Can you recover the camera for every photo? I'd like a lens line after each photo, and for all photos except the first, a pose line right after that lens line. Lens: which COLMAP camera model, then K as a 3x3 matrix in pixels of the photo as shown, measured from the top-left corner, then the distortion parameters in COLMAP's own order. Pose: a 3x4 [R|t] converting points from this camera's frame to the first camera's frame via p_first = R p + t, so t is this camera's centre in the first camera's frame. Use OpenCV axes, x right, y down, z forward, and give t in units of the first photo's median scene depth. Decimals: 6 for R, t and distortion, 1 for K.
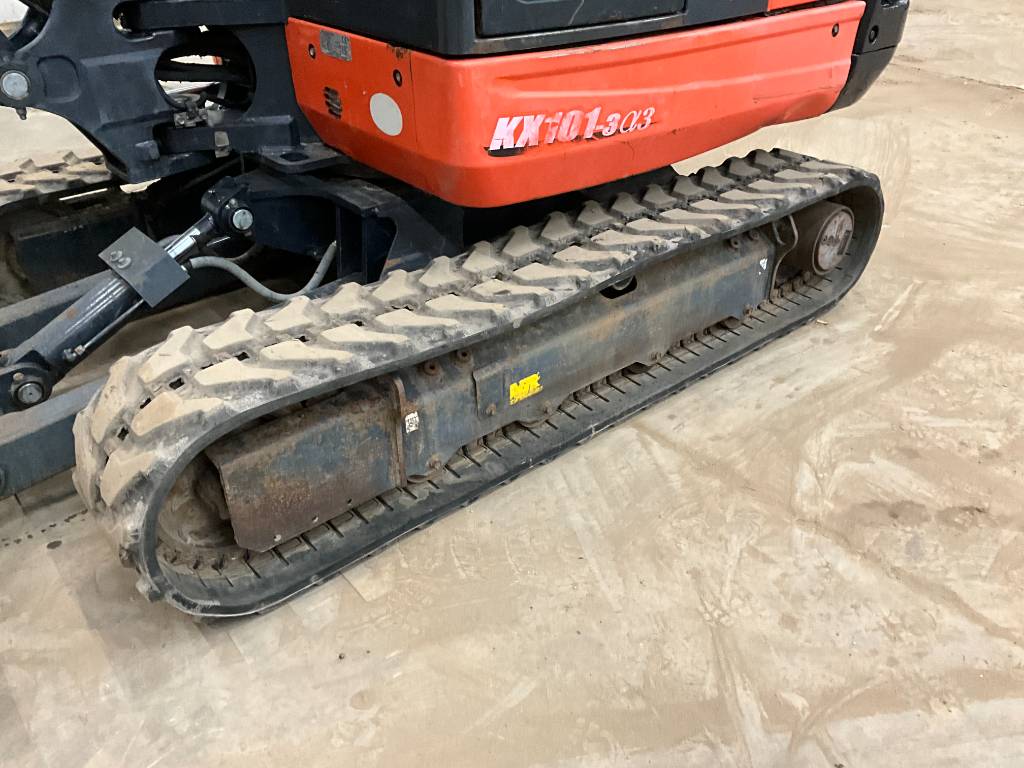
lens RADIAL K [[834.6, 0, 512.0], [0, 834.6, 384.0], [0, 0, 1]] dist [0.070721, -0.123983]
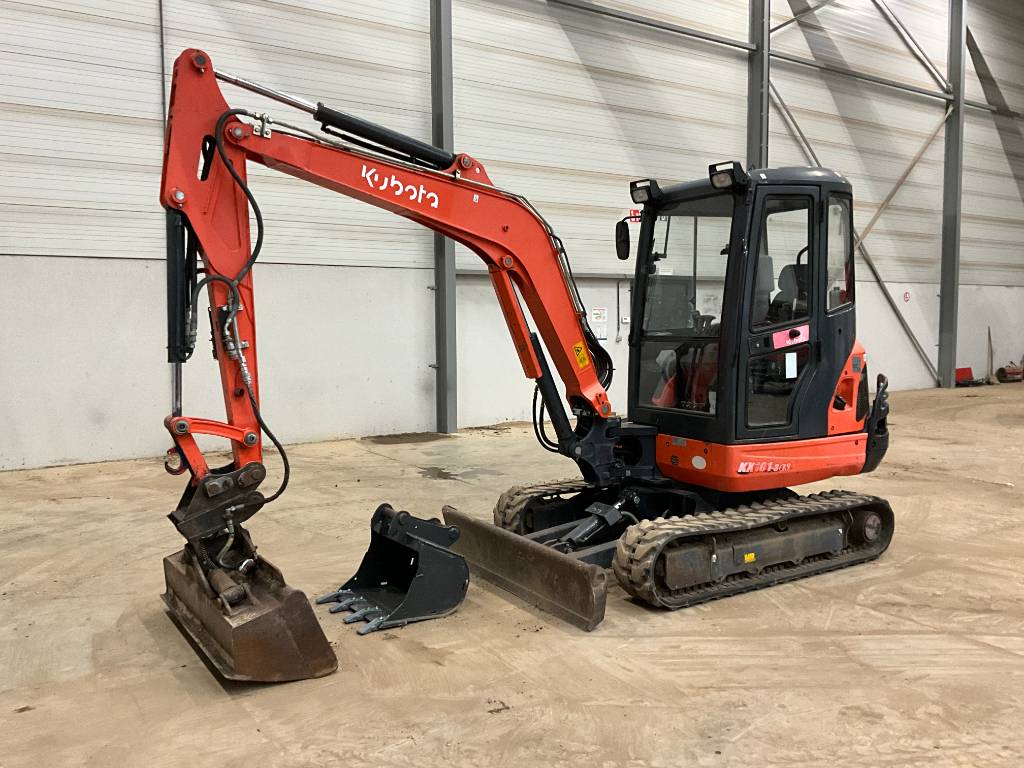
lens RADIAL K [[834.6, 0, 512.0], [0, 834.6, 384.0], [0, 0, 1]] dist [0.070721, -0.123983]
pose [[0.990989, 0.013568, -0.133252, -0.382820], [-0.073955, 0.884888, -0.459896, 0.796082], [0.111673, 0.465607, 0.877918, -1.709267]]
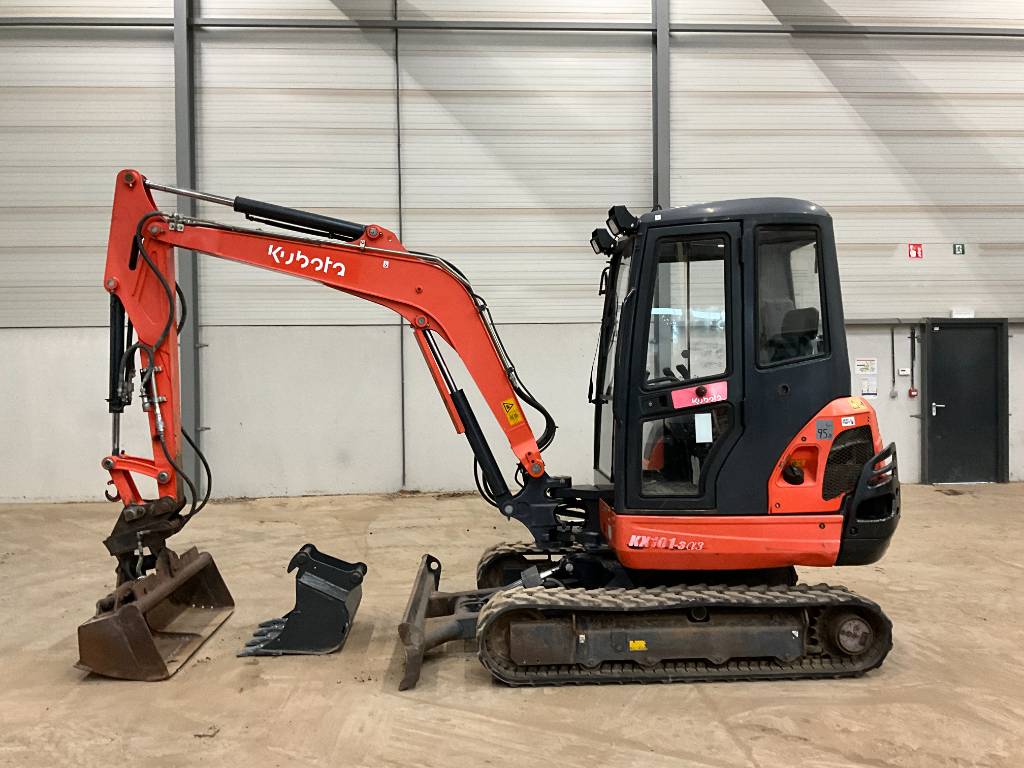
lens RADIAL K [[834.6, 0, 512.0], [0, 834.6, 384.0], [0, 0, 1]] dist [0.070721, -0.123983]
pose [[0.791599, 0.004732, -0.611023, 1.162241], [-0.320637, 0.854455, -0.408777, 0.450669], [0.520158, 0.519504, 0.677903, -1.181106]]
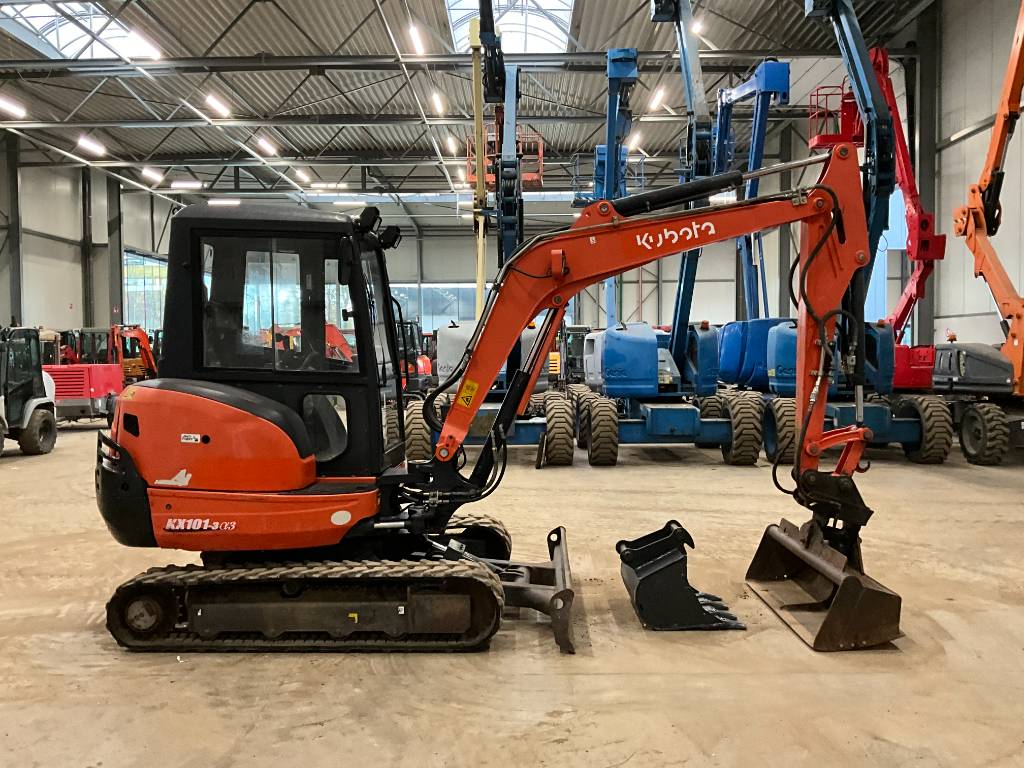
lens RADIAL K [[836.0, 0, 515.3], [0, 836.0, 380.0], [0, 0, 1]] dist [0.113255, -0.225759]
pose [[-0.750252, -0.006644, 0.661118, -2.495465], [0.364716, 0.829883, 0.422228, -1.761991], [-0.551456, 0.557898, -0.620198, 2.368820]]
